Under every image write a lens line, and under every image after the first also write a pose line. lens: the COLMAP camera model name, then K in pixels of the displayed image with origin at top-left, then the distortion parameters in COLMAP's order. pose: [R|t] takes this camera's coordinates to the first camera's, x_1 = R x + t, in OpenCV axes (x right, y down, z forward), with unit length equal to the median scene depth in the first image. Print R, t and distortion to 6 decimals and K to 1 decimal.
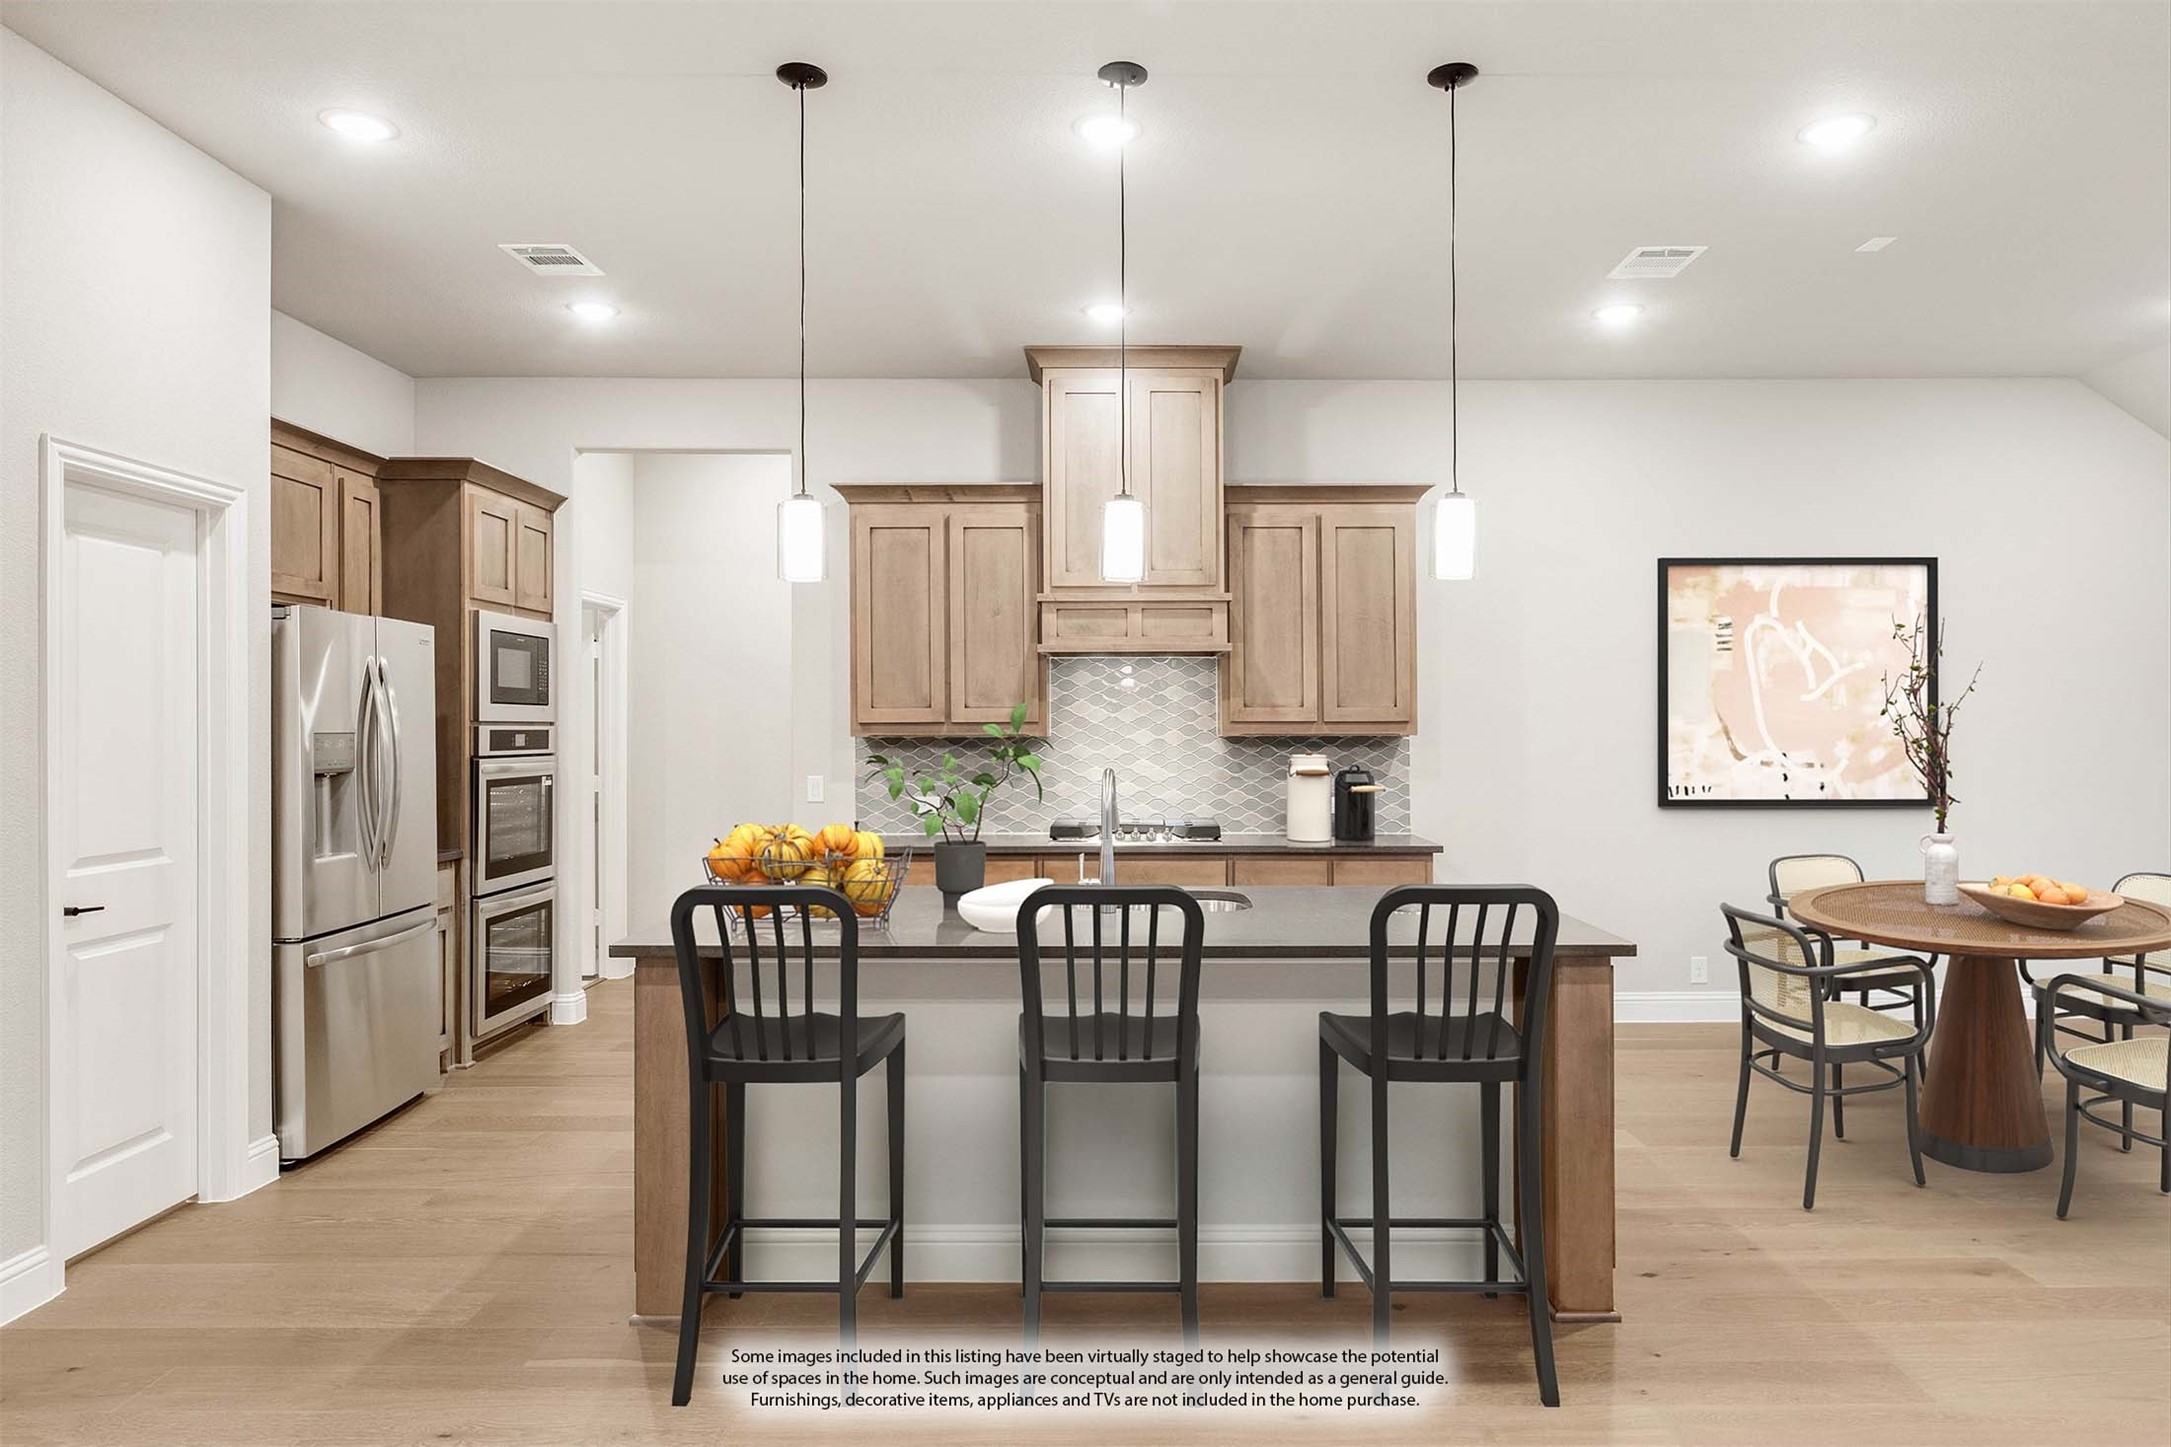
lens RADIAL K [[1371.9, 0, 1089.5], [0, 1371.9, 730.9], [0, 0, 1]] dist [-0.003825, -0.001550]
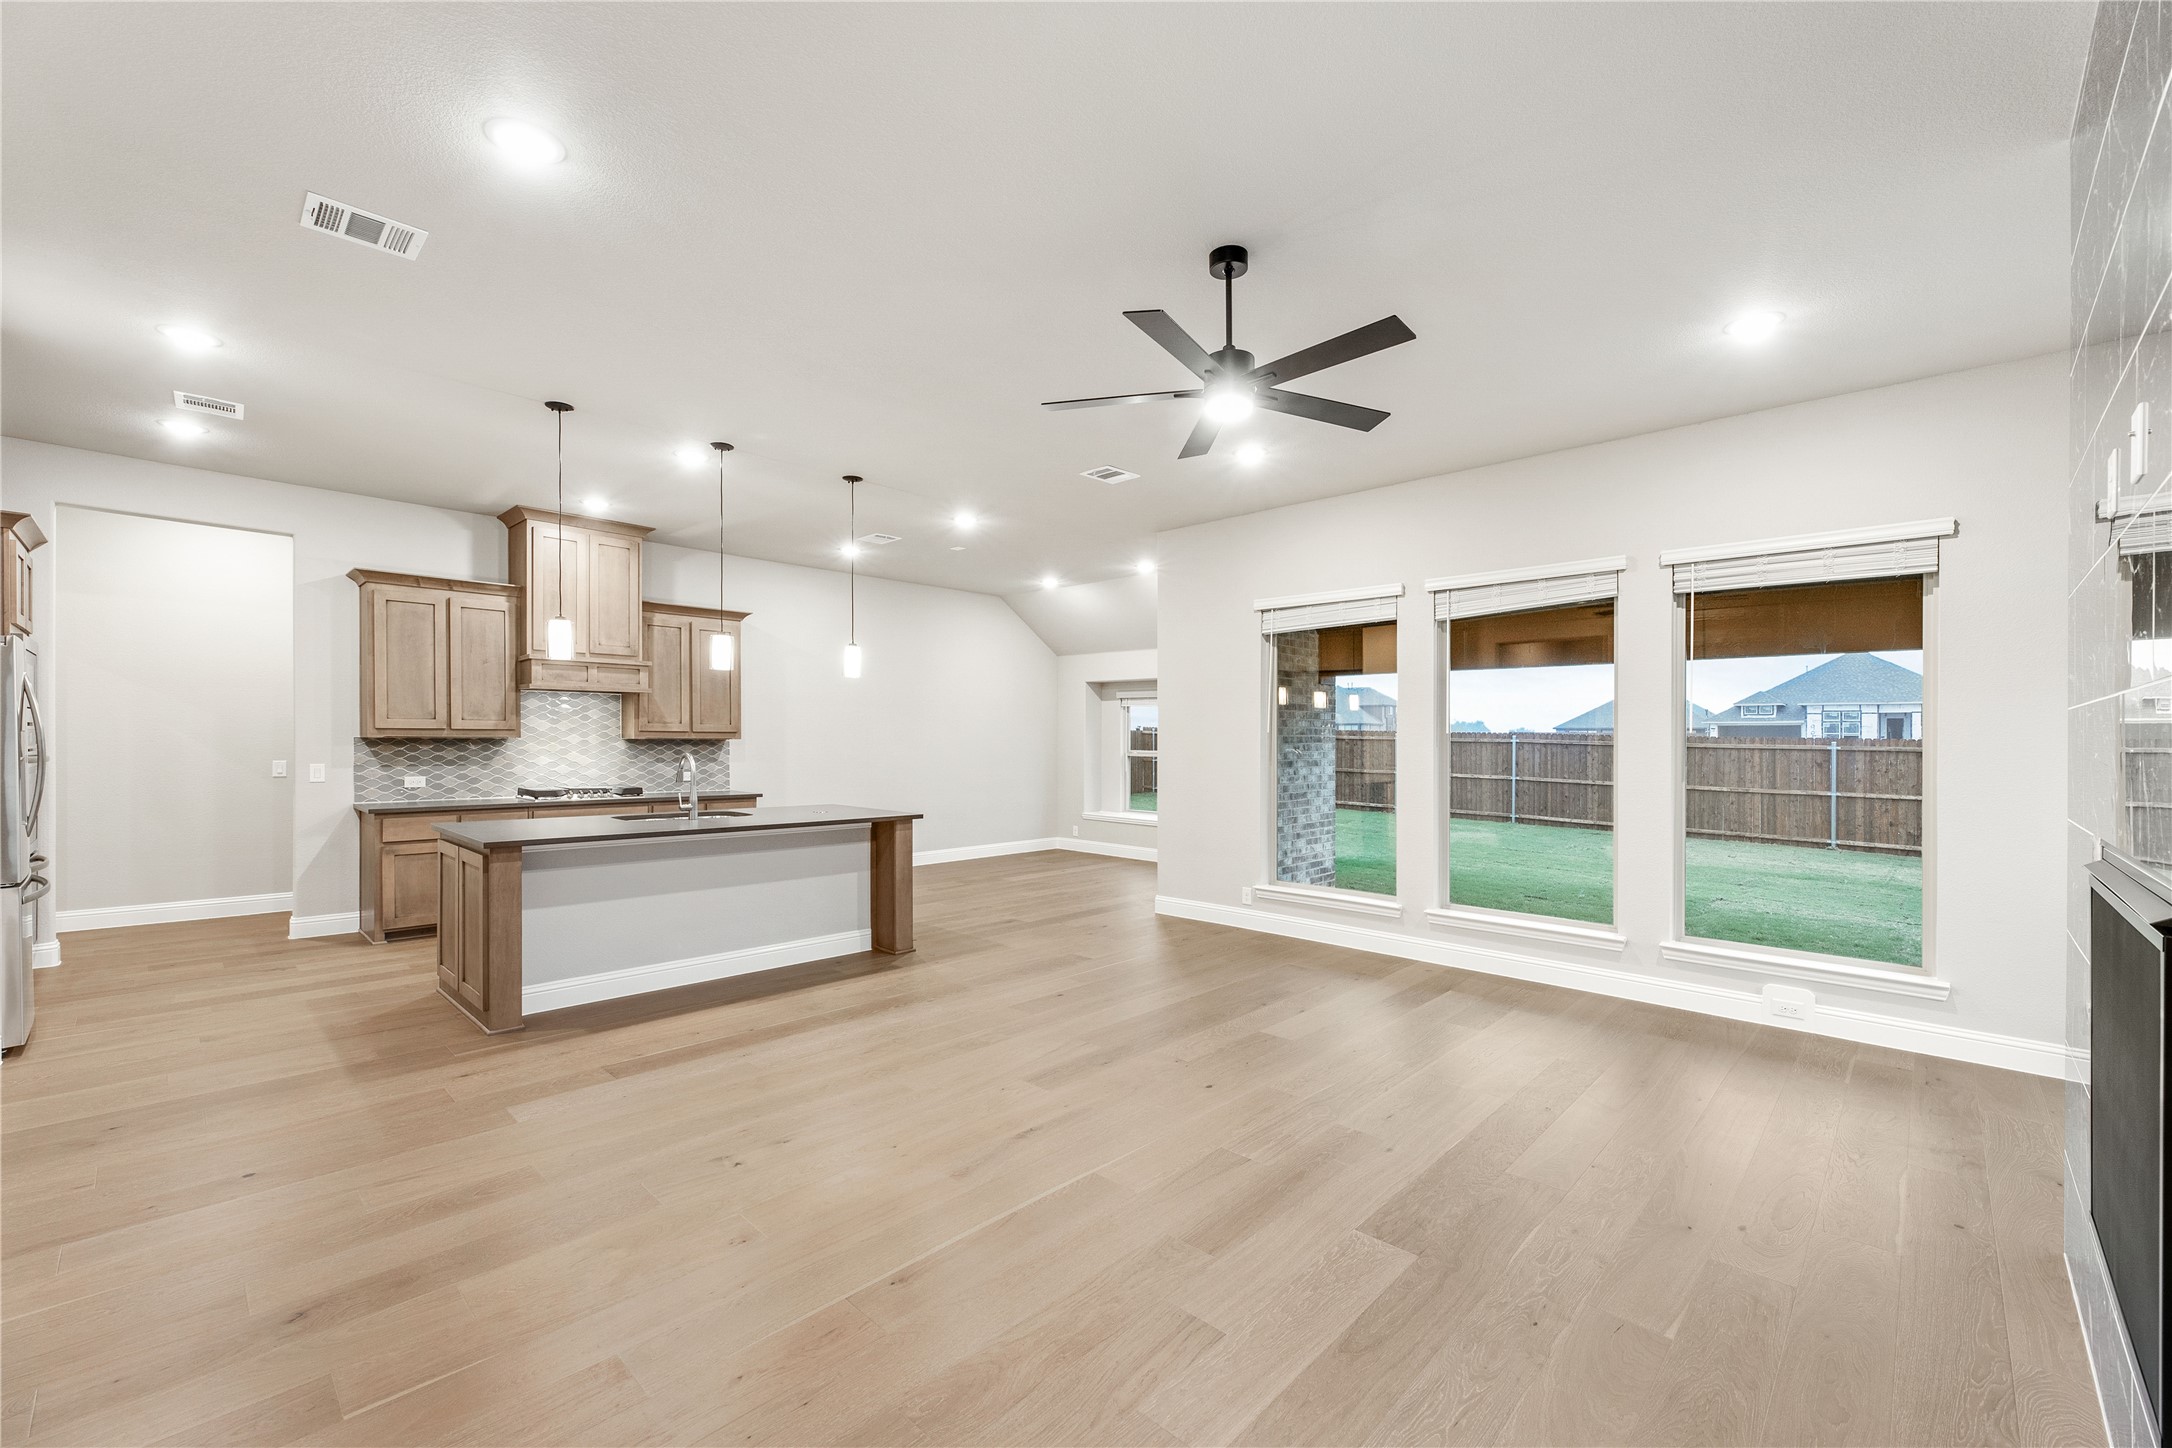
lens RADIAL K [[881.5, 0, 1086.0], [0, 881.5, 724.0], [0, 0, 1]] dist [-0.000032, -0.000006]
pose [[0.706358, 0.020286, 0.707564, -0.303560], [-0.008930, 0.999765, -0.019749, 0.001882], [-0.707798, 0.007631, 0.706374, -0.241036]]
